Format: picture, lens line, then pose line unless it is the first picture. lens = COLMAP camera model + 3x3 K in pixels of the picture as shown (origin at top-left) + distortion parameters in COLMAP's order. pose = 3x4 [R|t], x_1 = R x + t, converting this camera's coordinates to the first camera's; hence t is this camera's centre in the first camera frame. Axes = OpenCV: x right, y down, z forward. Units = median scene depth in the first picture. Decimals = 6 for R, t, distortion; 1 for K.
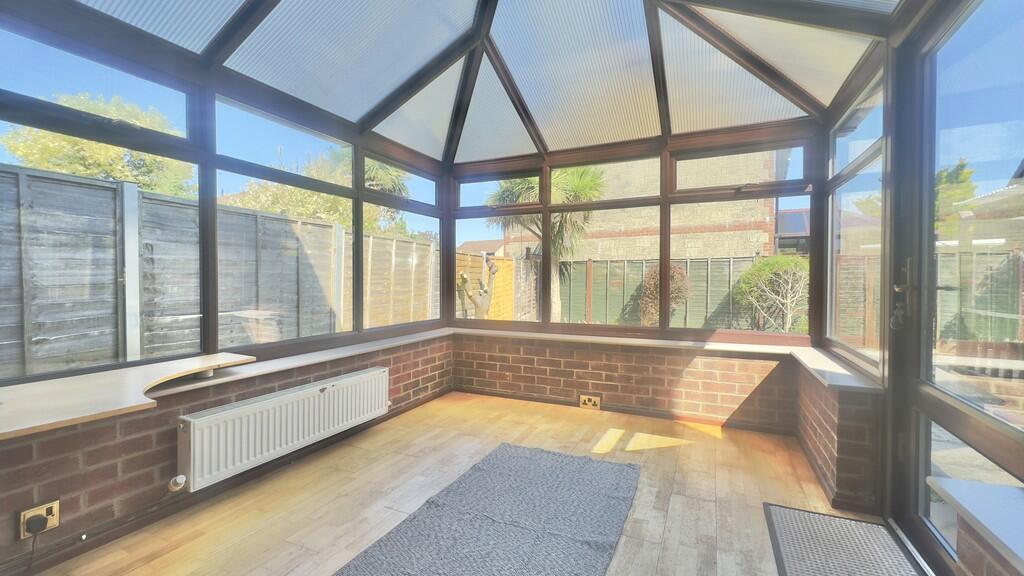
lens RADIAL K [[432.9, 0, 507.9], [0, 432.9, 288.7], [0, 0, 1]] dist [-0.002251, -0.000745]
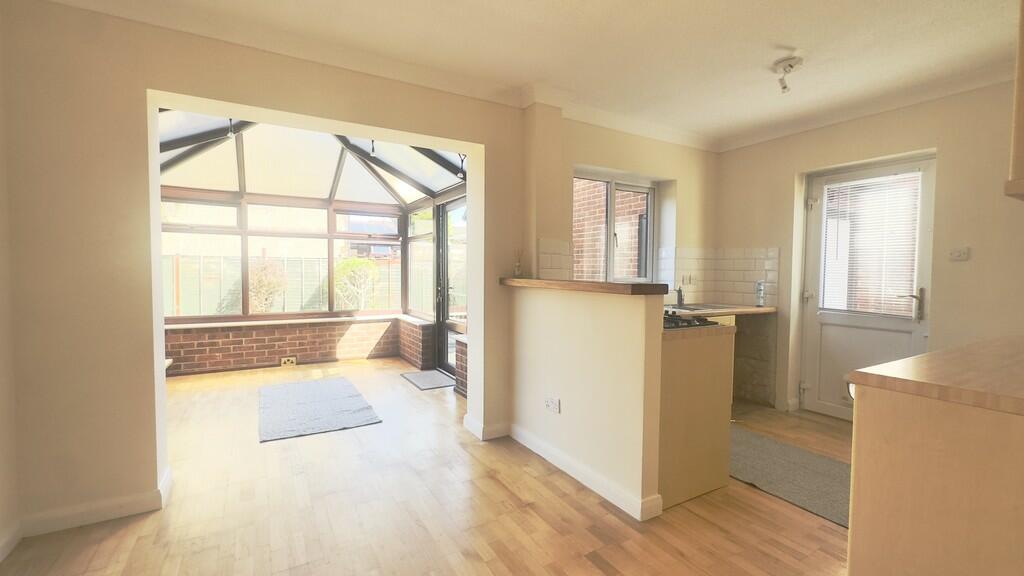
lens RADIAL K [[432.9, 0, 510.3], [0, 432.9, 289.6], [0, 0, 1]] dist [-0.002251, -0.000745]
pose [[0.569774, -0.032047, 0.821176, -0.625885], [0.010257, 0.999439, 0.031887, -0.039944], [-0.821737, -0.009746, 0.569783, -0.545701]]
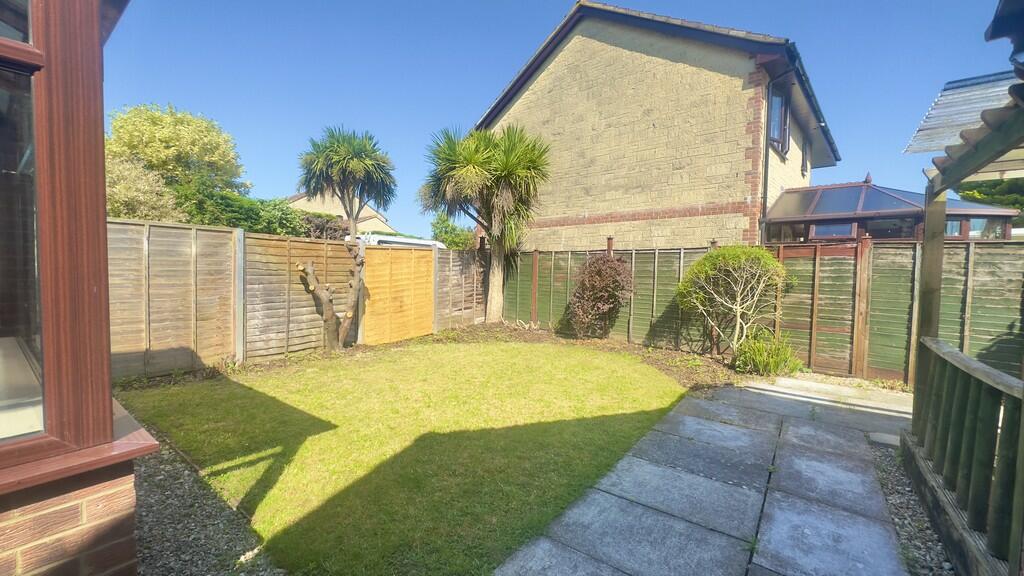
lens RADIAL K [[408.9, 0, 504.6], [0, 408.9, 288.8], [0, 0, 1]] dist [-0.002230, -0.000136]
pose [[0.978259, 0.024365, -0.205952, 1.038717], [-0.019028, 0.999431, 0.027854, -0.038600], [0.206514, -0.023330, 0.978166, 0.604084]]
